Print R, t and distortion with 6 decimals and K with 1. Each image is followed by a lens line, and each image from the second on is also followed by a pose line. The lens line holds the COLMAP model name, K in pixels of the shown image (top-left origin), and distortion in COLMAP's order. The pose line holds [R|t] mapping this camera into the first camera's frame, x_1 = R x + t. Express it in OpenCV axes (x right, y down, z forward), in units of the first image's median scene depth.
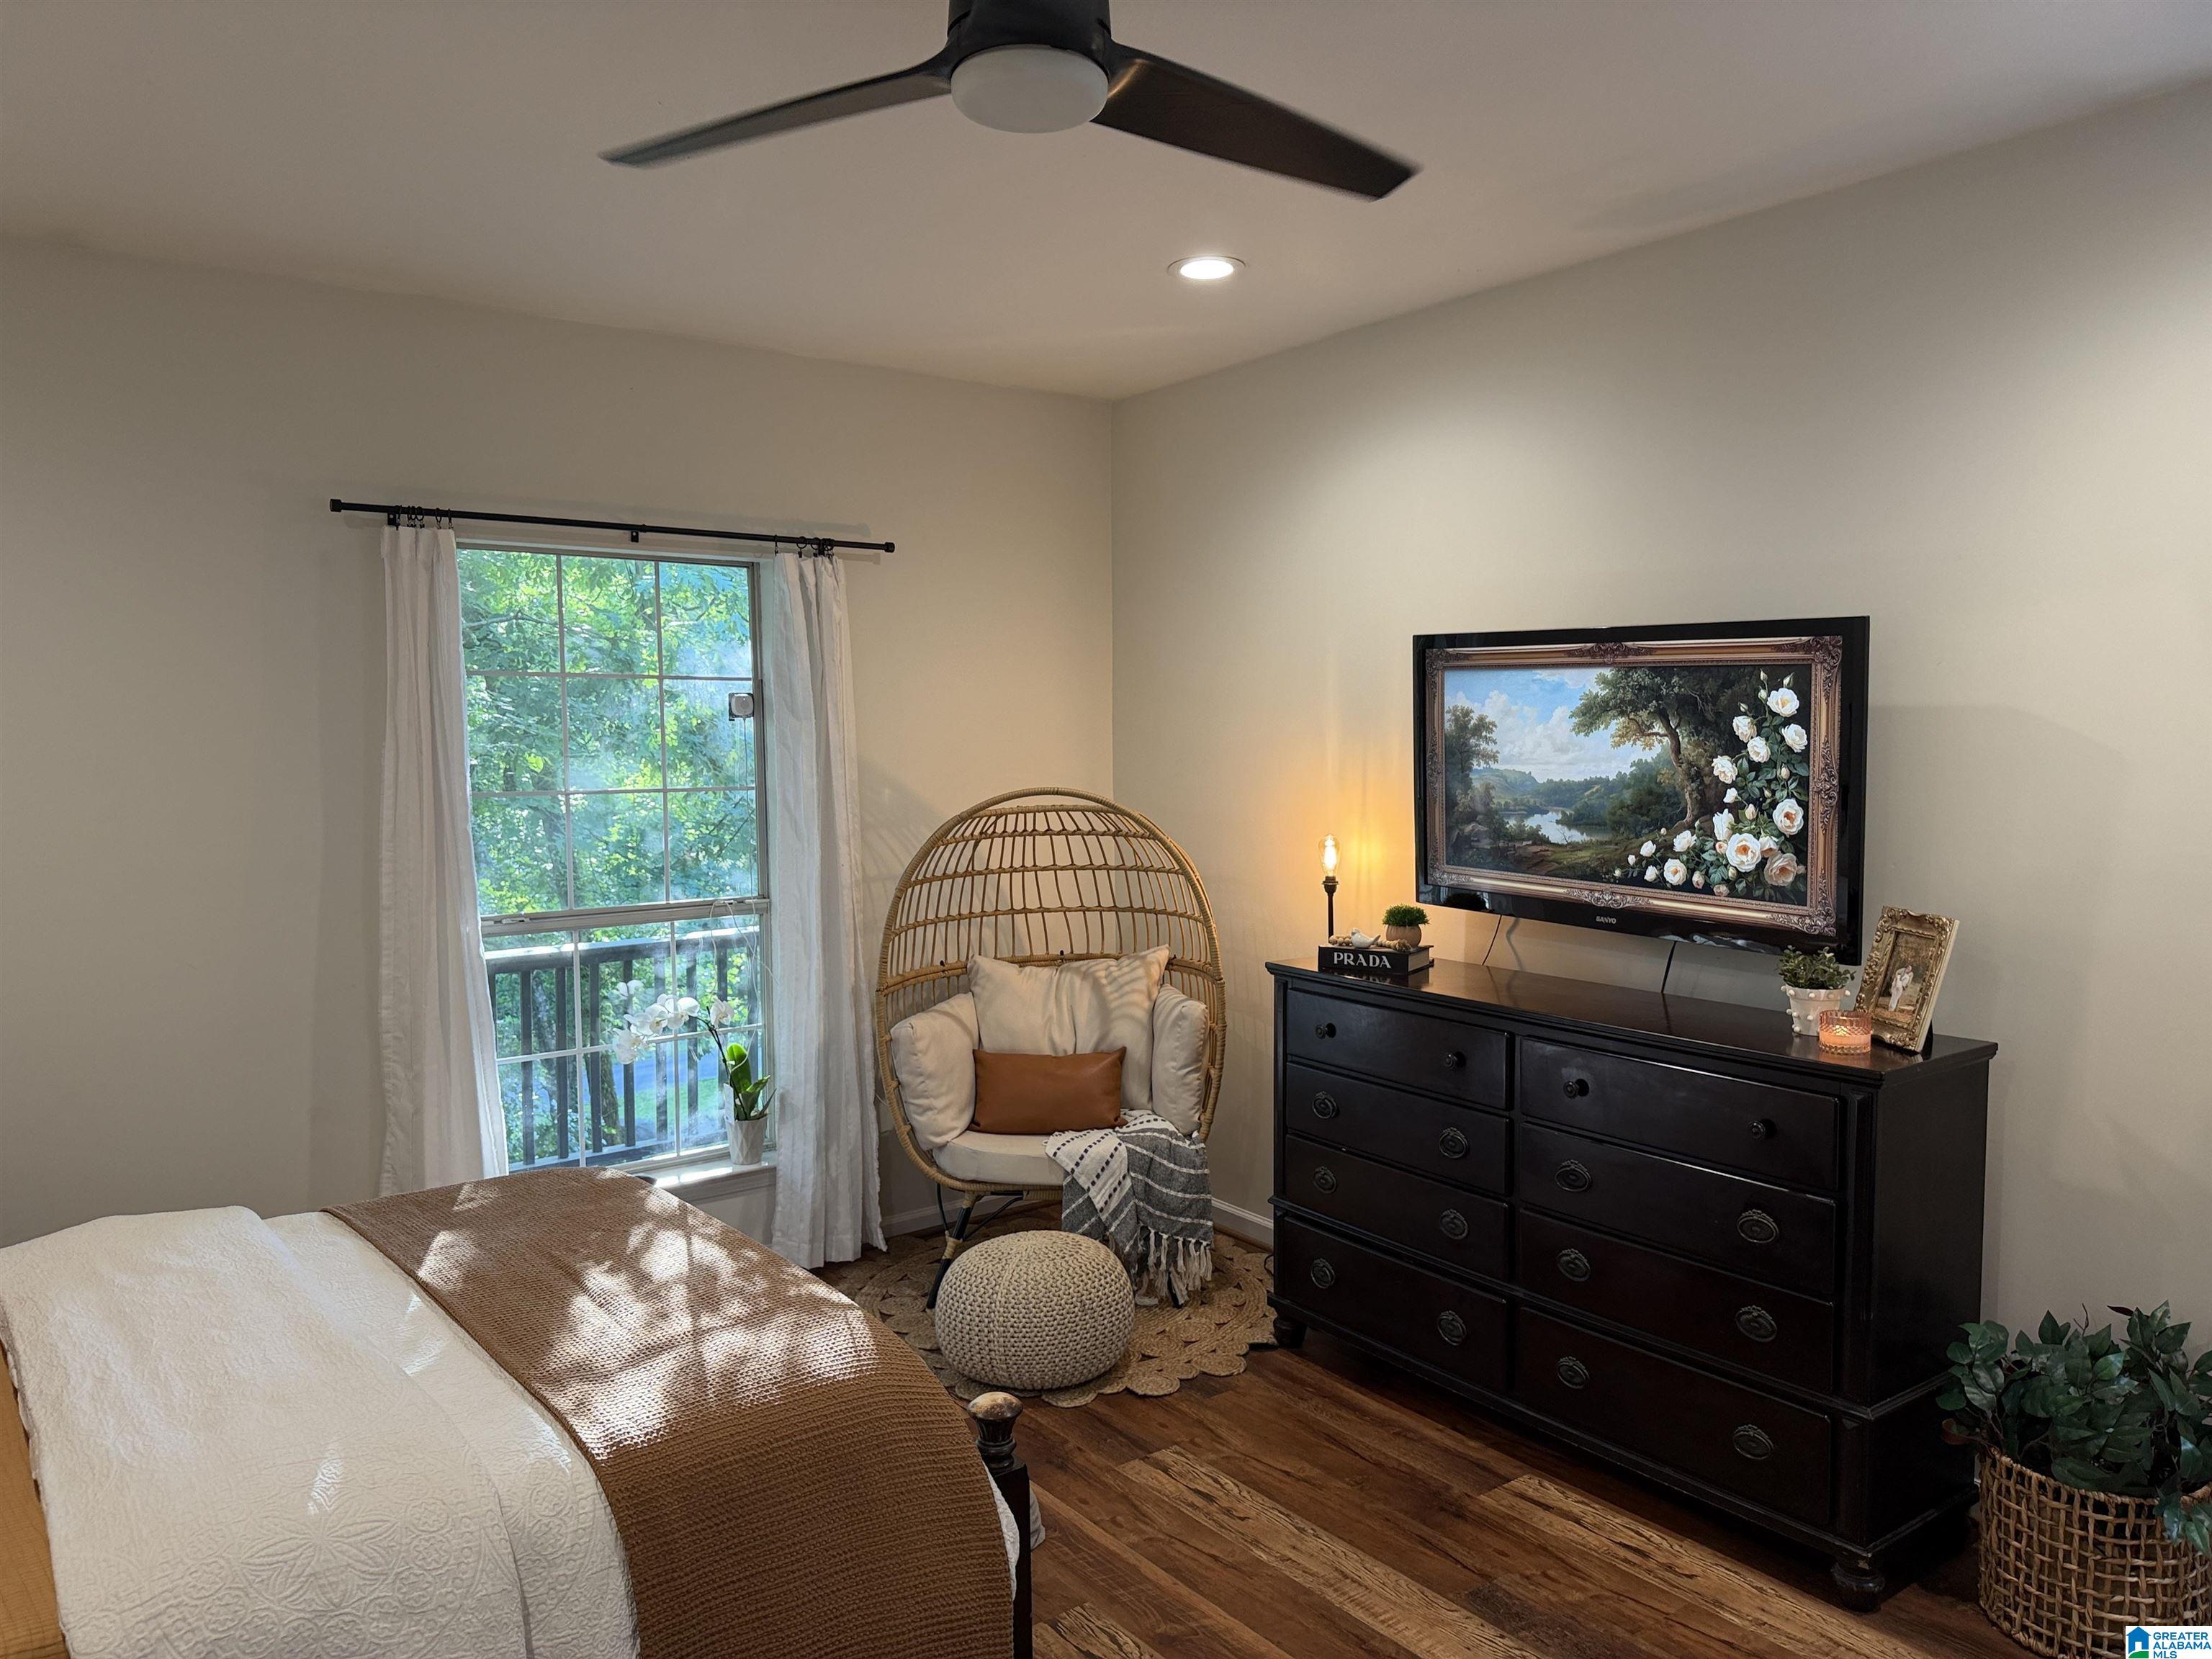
lens RADIAL K [[1605.0, 0, 1115.4], [0, 1605.0, 841.1], [0, 0, 1]] dist [0.116525, -0.058317]
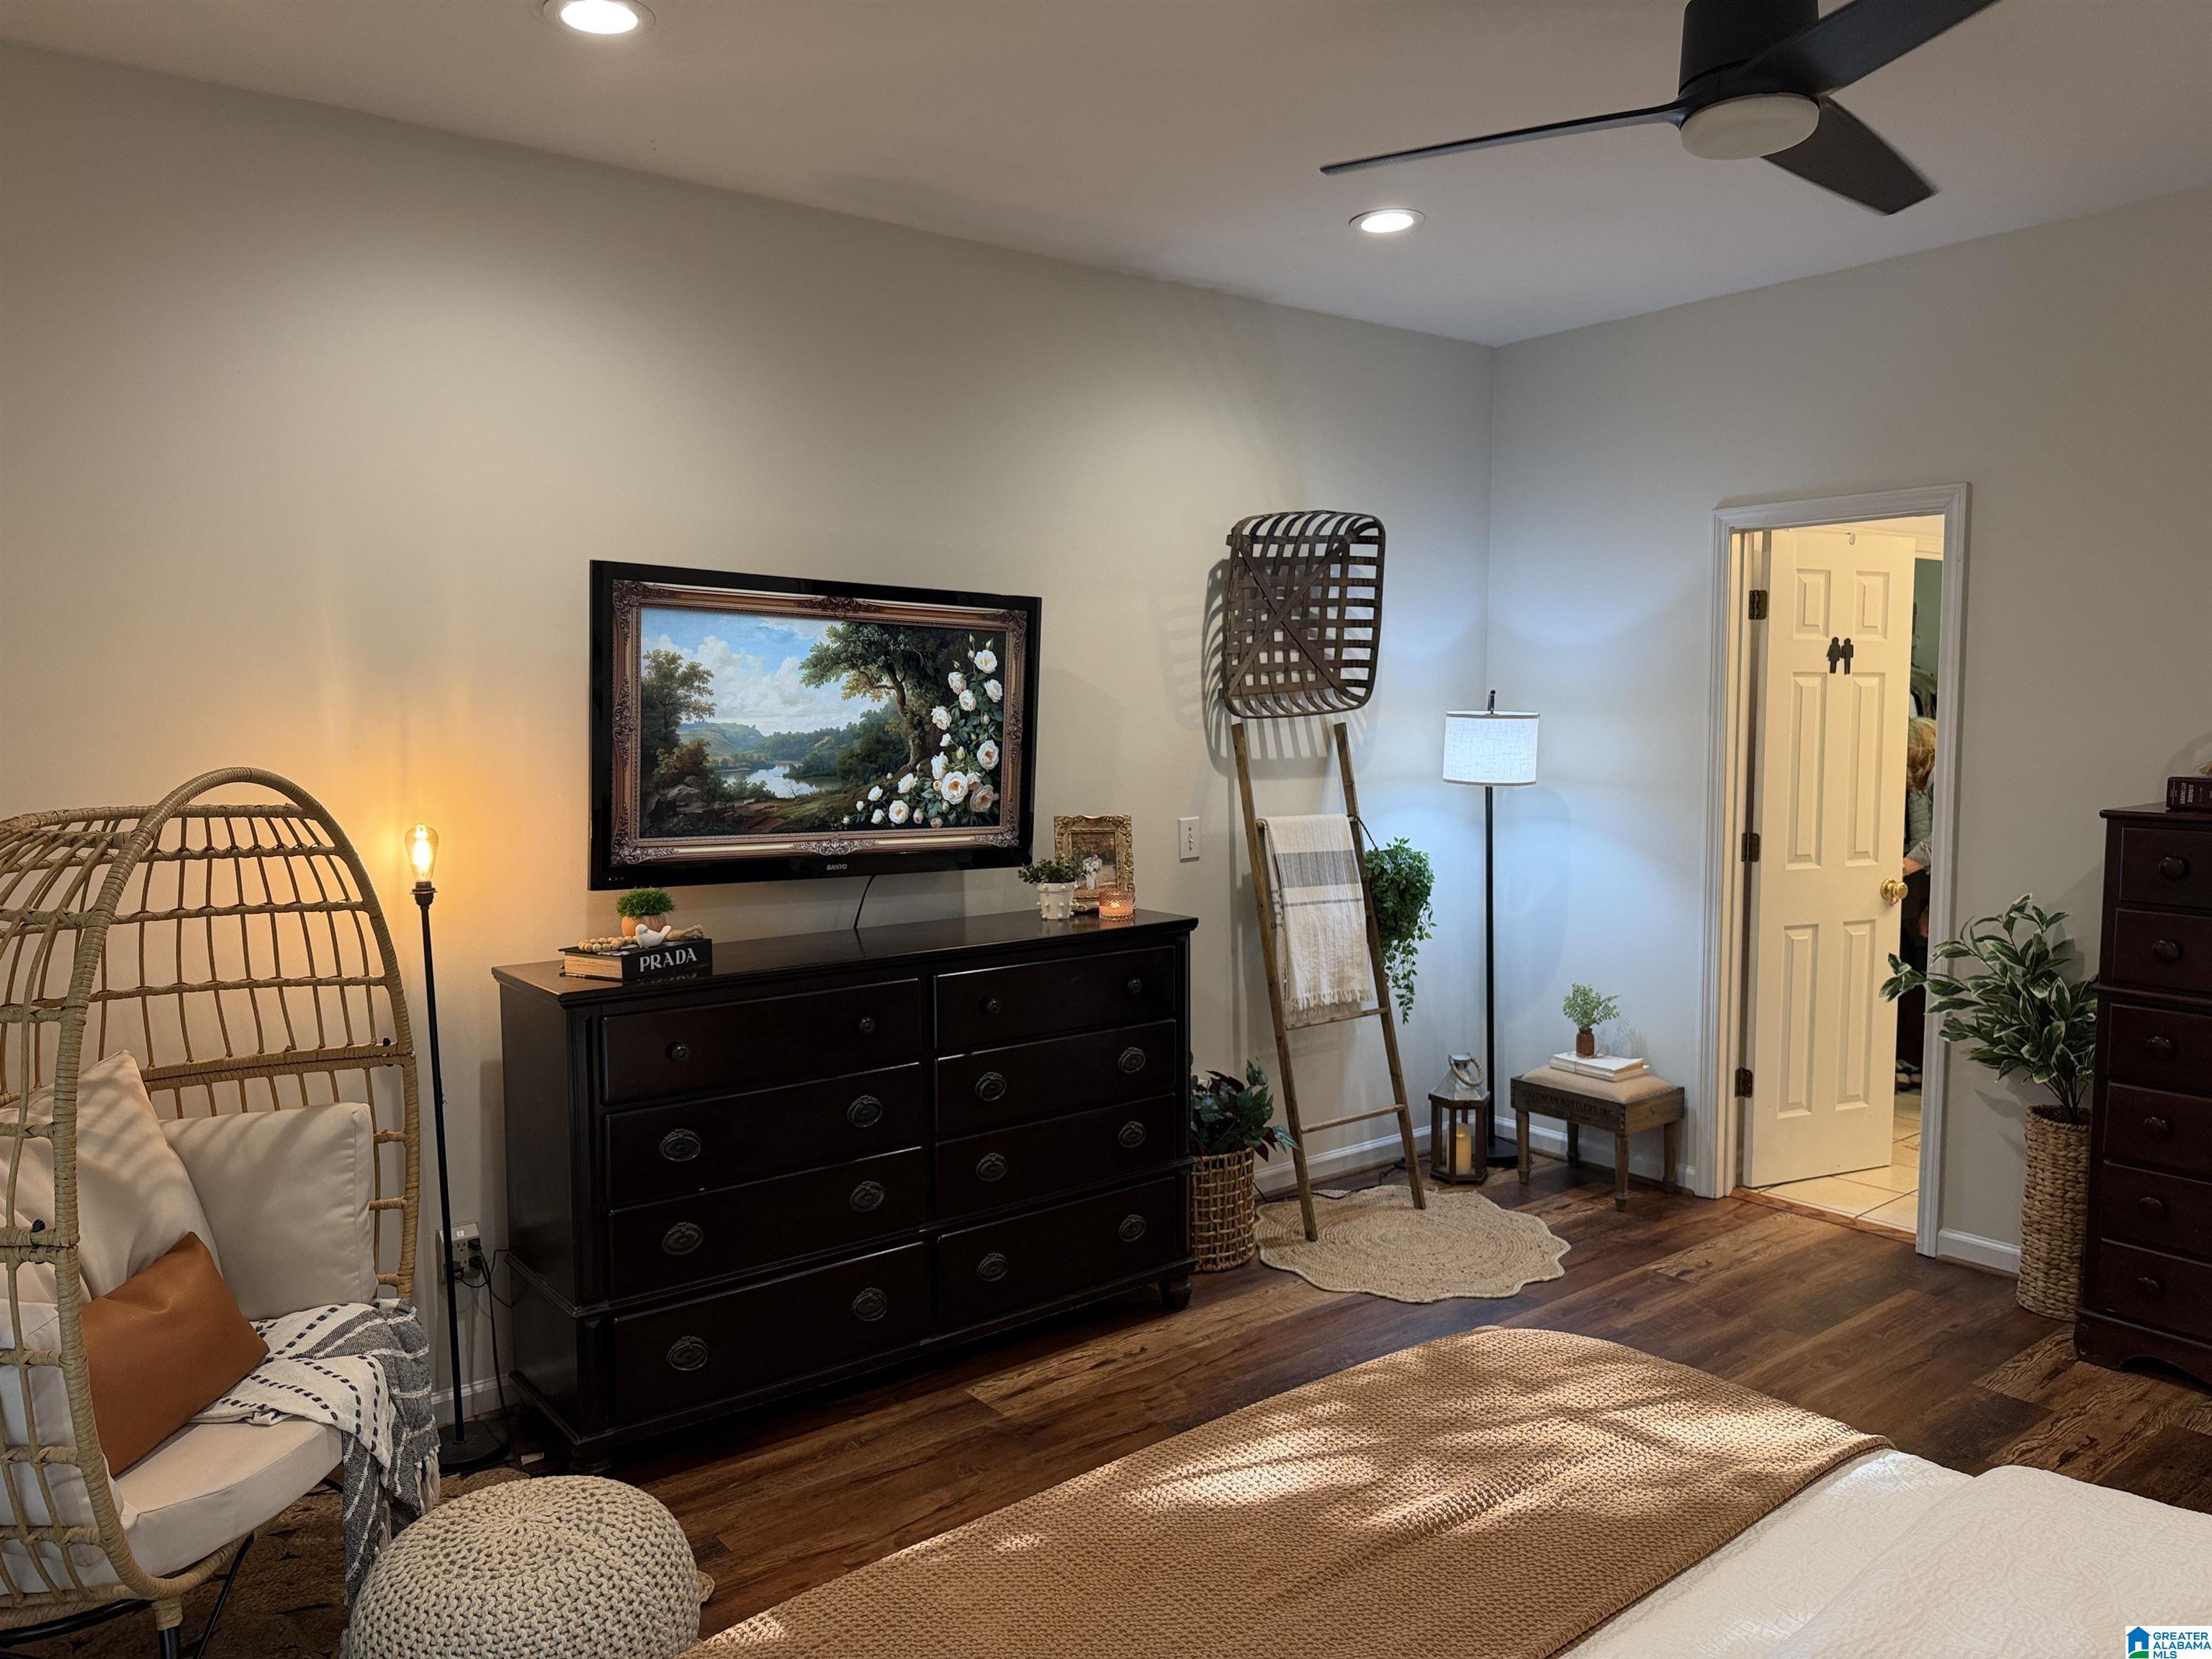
lens RADIAL K [[1605.0, 0, 1115.3], [0, 1605.0, 810.7], [0, 0, 1]] dist [0.116525, -0.058317]
pose [[-0.051059, -0.064550, 0.996607, -0.744054], [0.071435, 0.995117, 0.068113, -0.045259], [-0.996138, 0.074670, -0.046198, 0.897561]]
